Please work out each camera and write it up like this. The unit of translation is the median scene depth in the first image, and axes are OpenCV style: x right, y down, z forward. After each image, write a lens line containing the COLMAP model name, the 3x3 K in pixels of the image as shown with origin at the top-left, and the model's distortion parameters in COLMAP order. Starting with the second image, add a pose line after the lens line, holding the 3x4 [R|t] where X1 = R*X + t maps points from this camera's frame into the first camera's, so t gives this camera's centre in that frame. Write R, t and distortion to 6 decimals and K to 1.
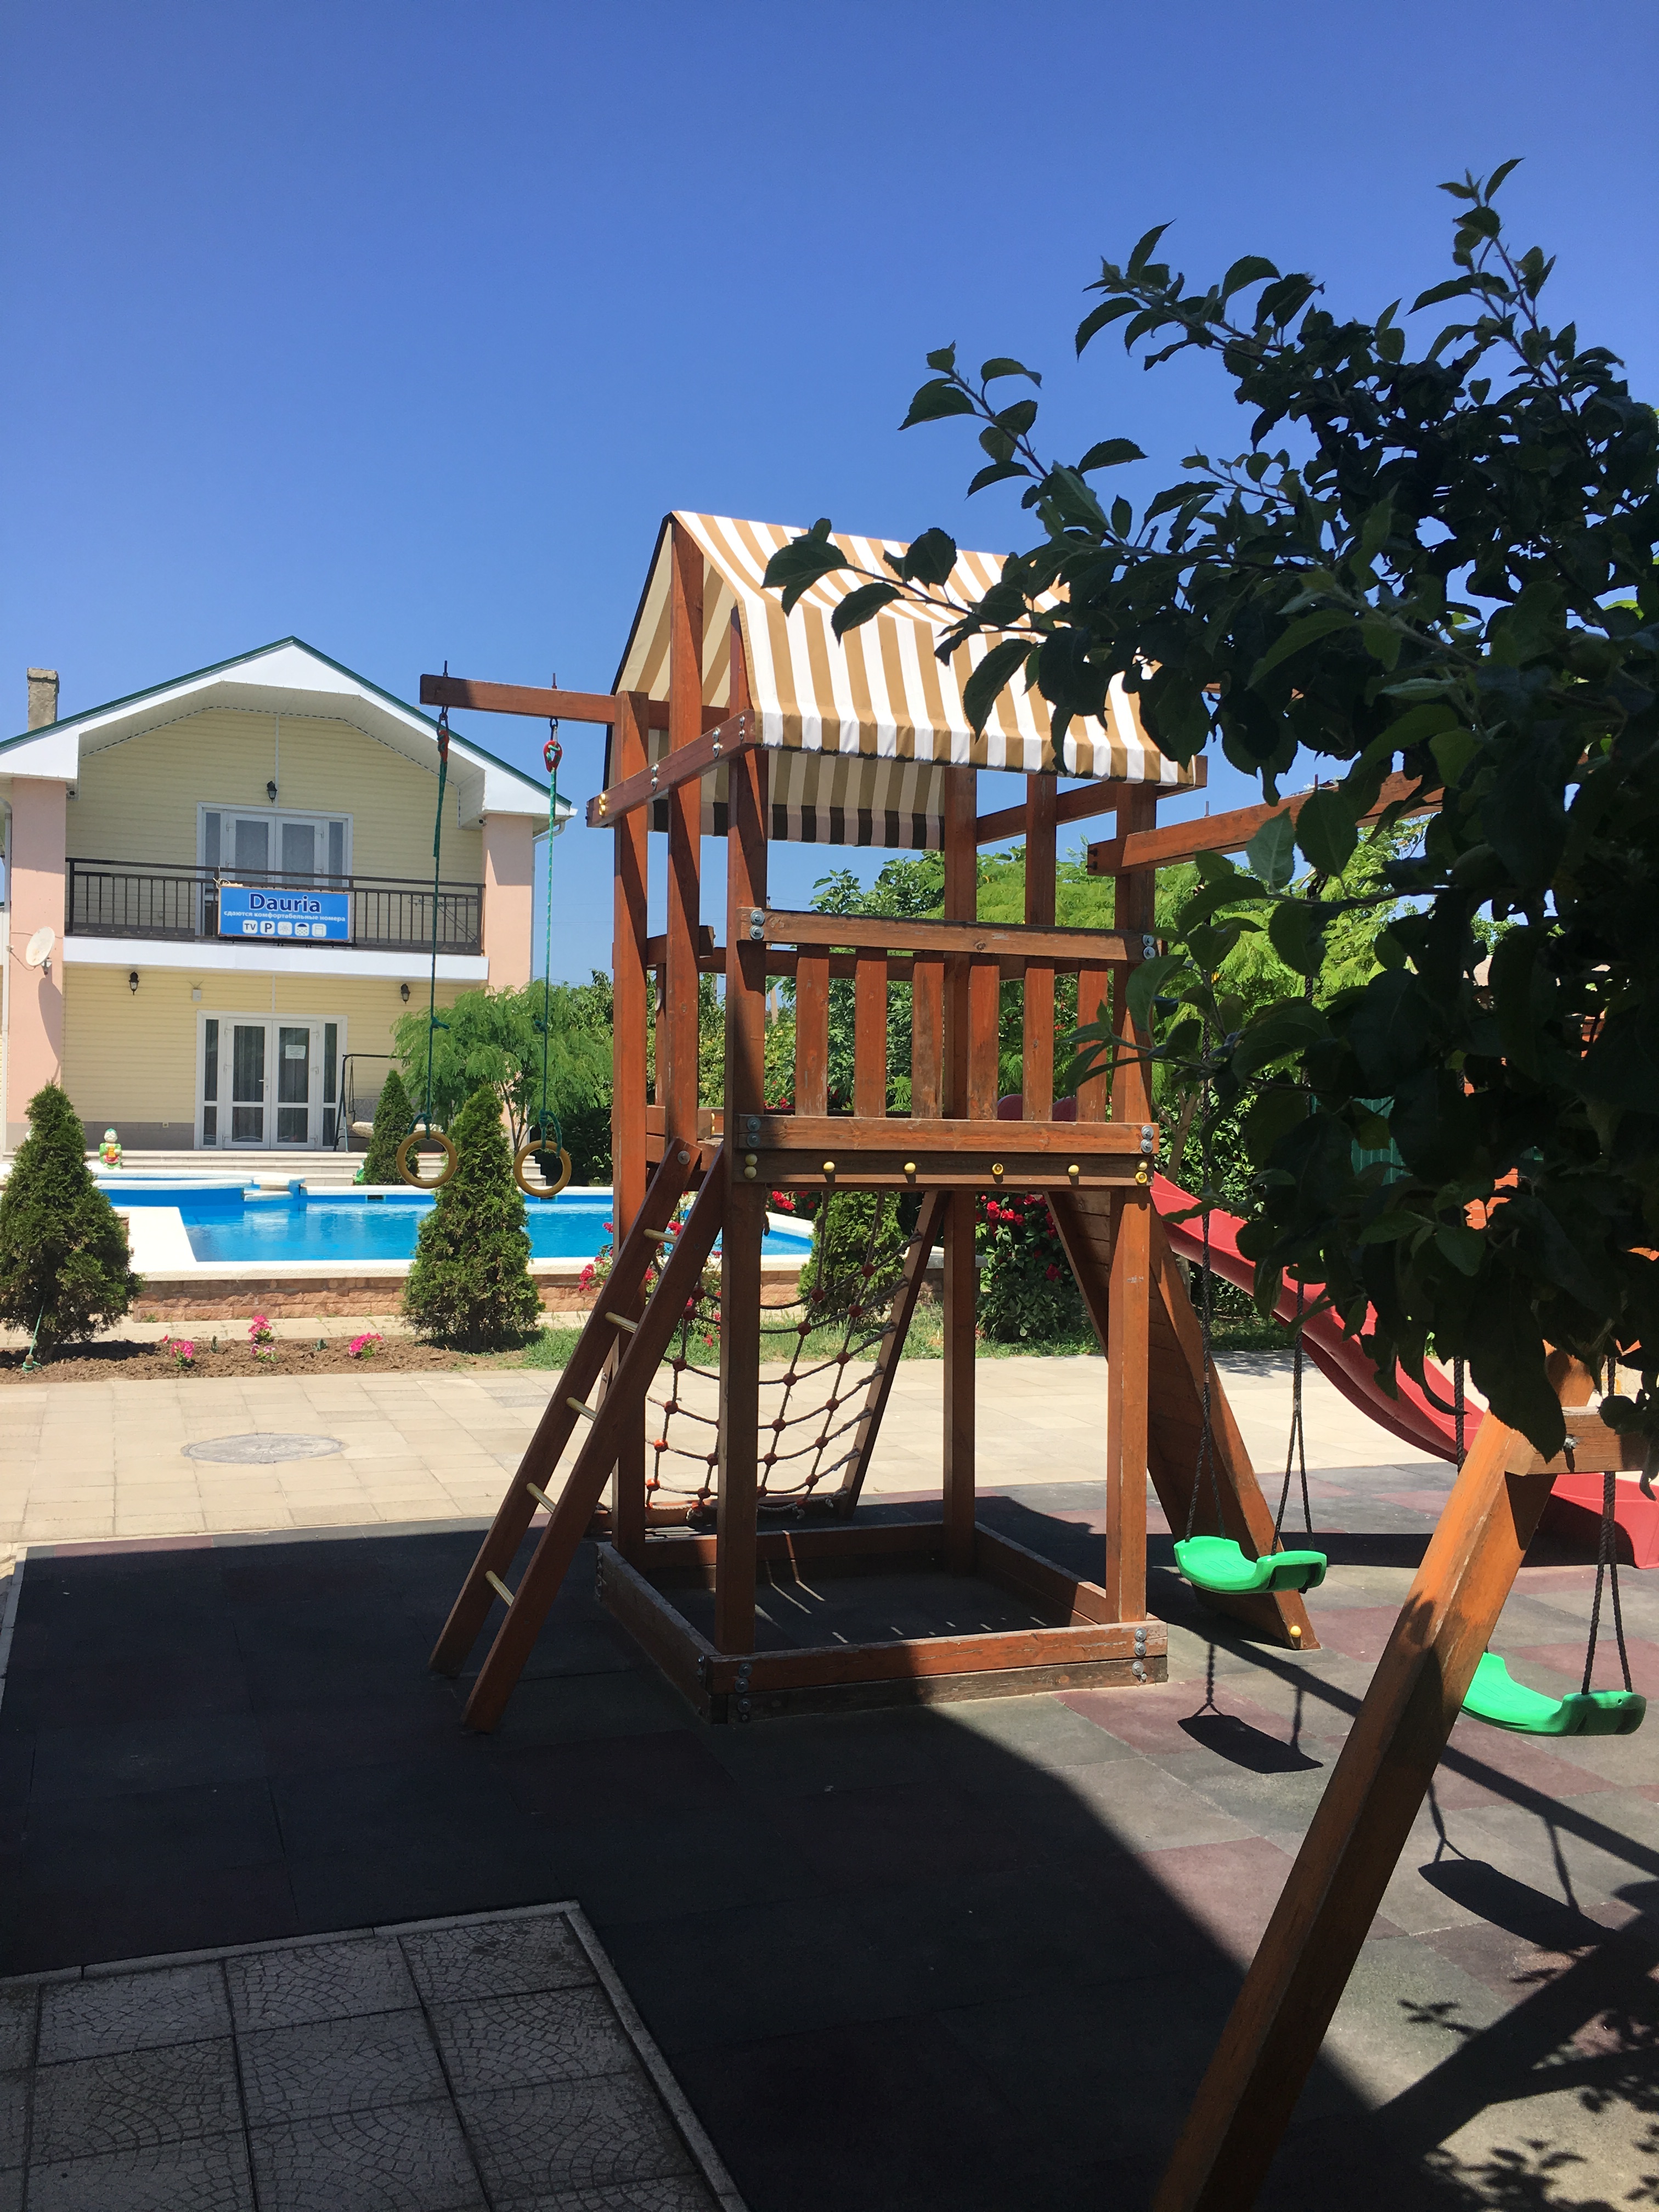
lens RADIAL K [[1867.0, 0, 829.5], [0, 1867.0, 1106.0], [0, 0, 1]] dist [0.093807, -0.119226]
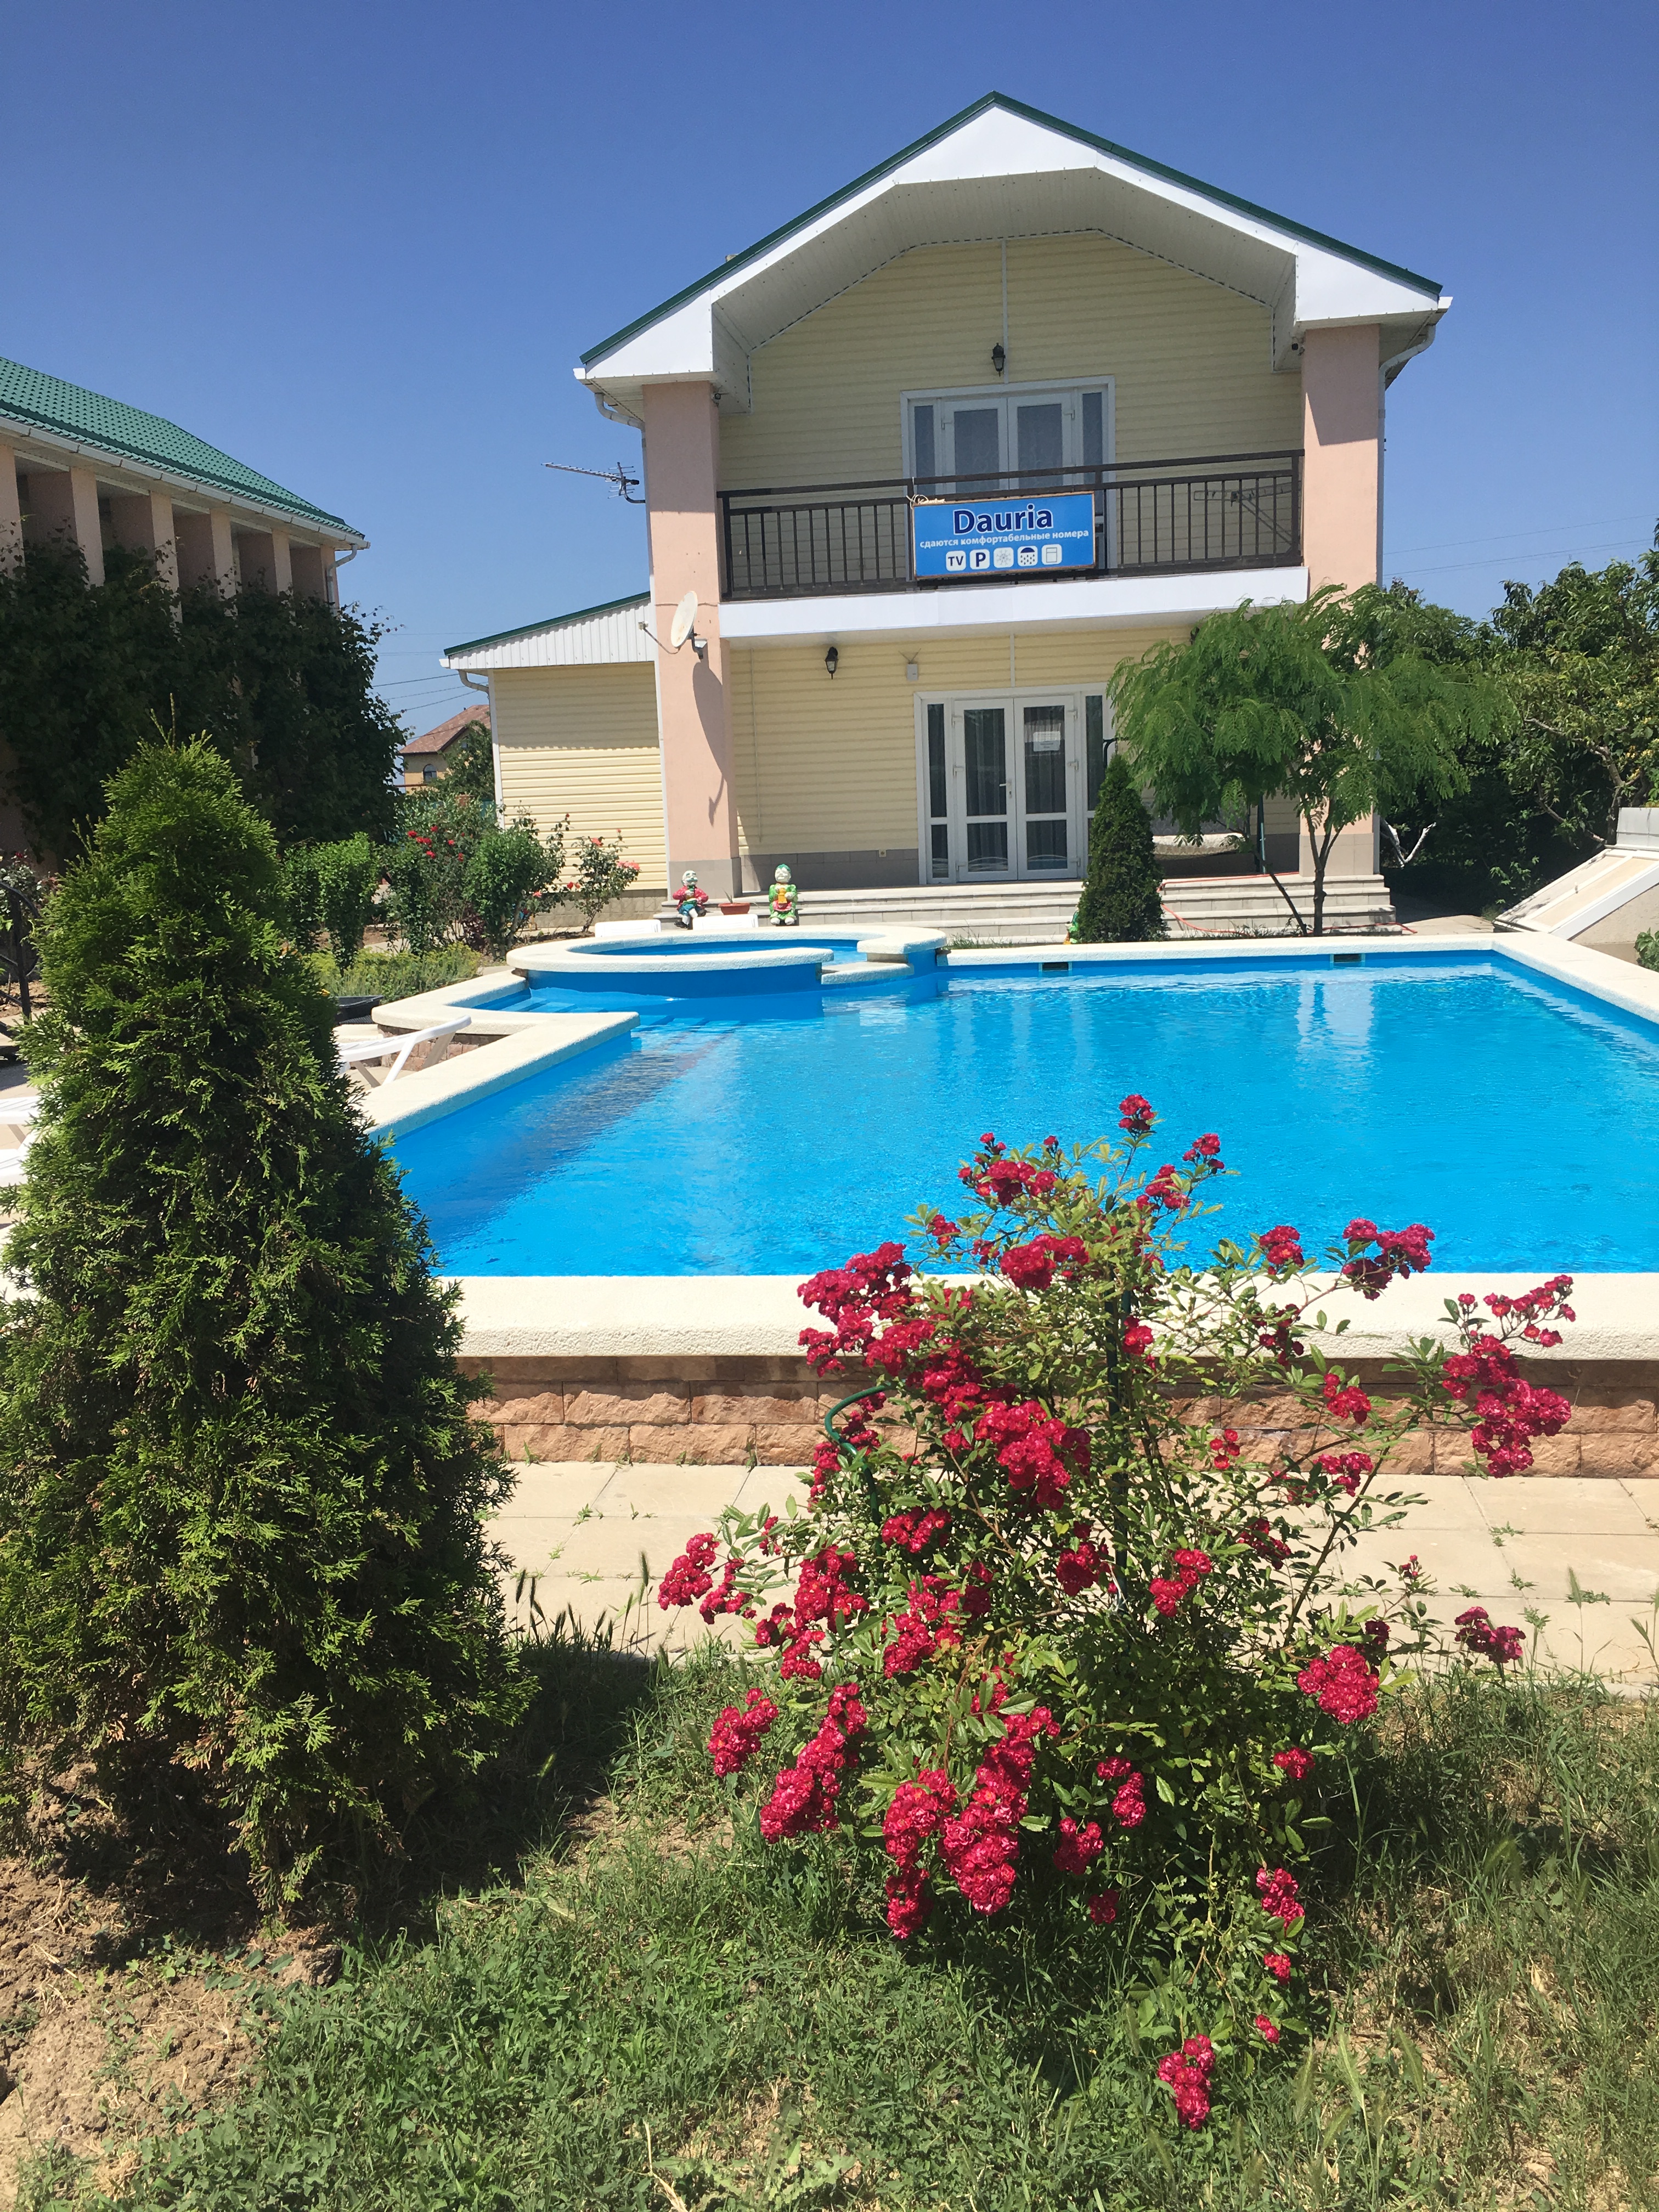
lens RADIAL K [[1867.0, 0, 829.5], [0, 1867.0, 1106.0], [0, 0, 1]] dist [0.093807, -0.119226]
pose [[0.872653, 0.020755, -0.487899, -0.004722], [0.057267, 0.987853, 0.144452, 0.000790], [0.484971, -0.153997, 0.860865, 0.332215]]
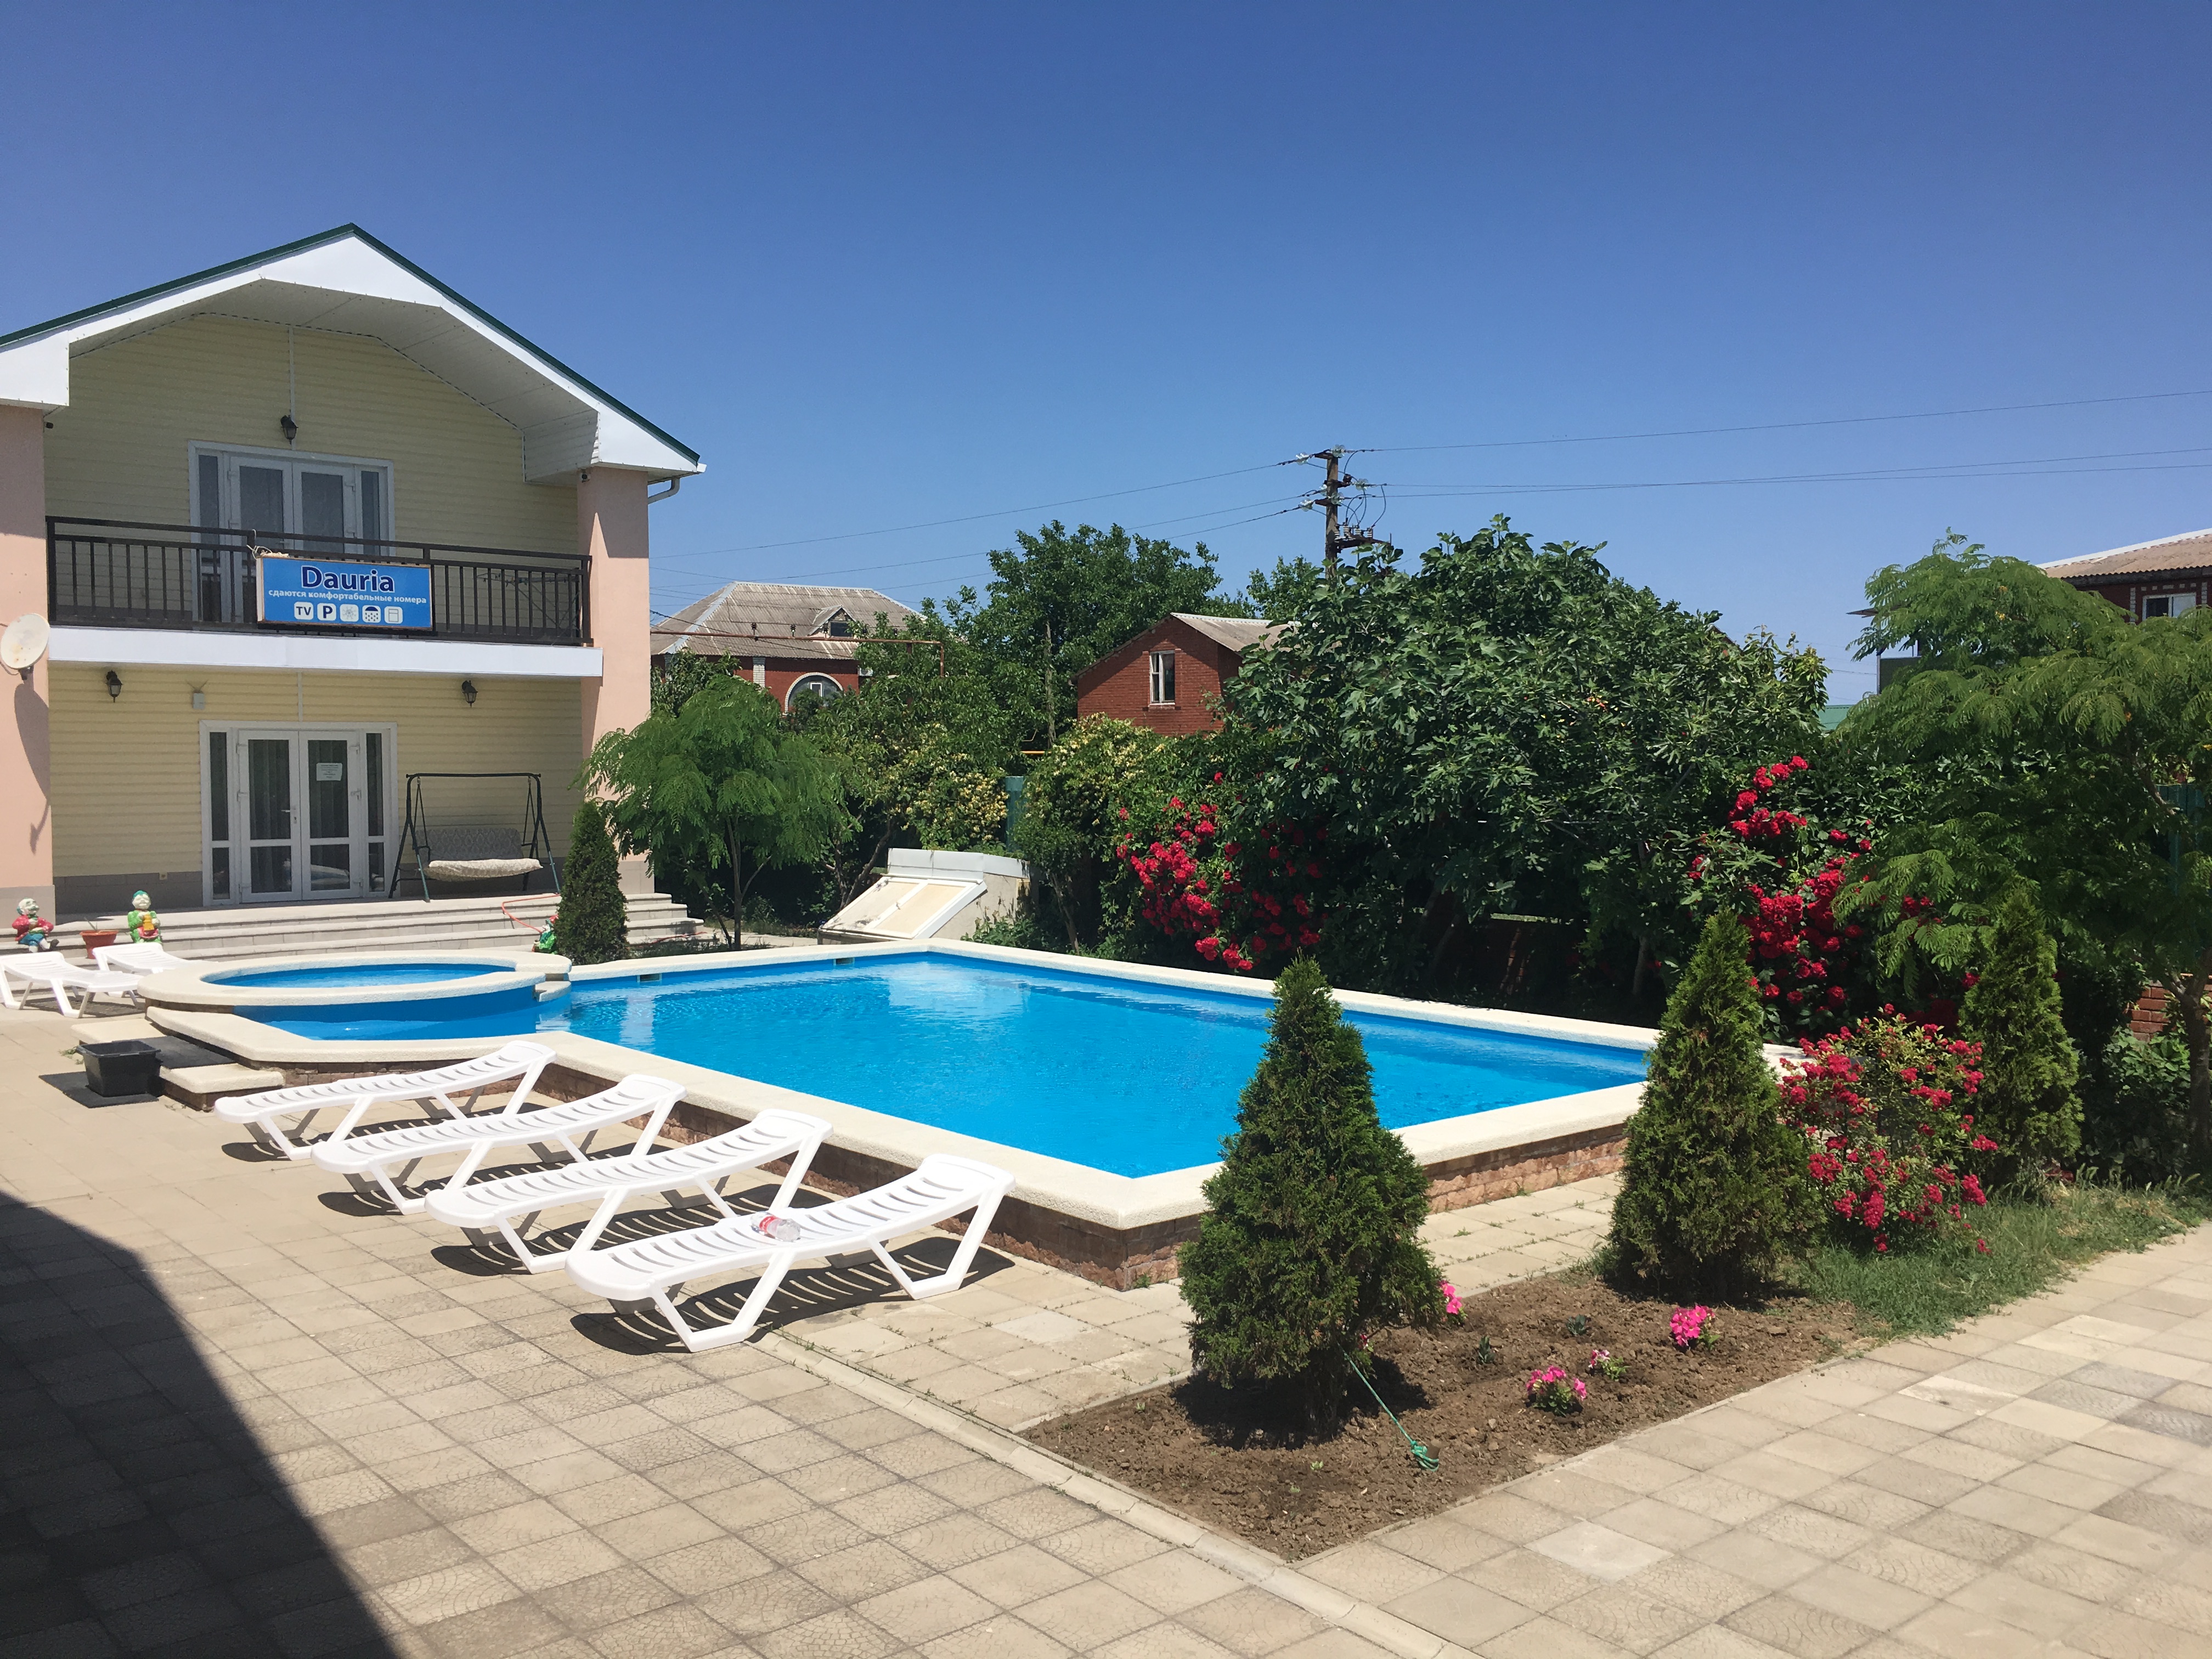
lens RADIAL K [[1867.0, 0, 1106.0], [0, 1867.0, 829.5], [0, 0, 1]] dist [0.093807, -0.119226]
pose [[0.945757, -0.035619, 0.322917, -0.240888], [0.024066, 0.998922, 0.039701, -0.028913], [-0.323983, -0.029776, 0.945594, 0.170730]]
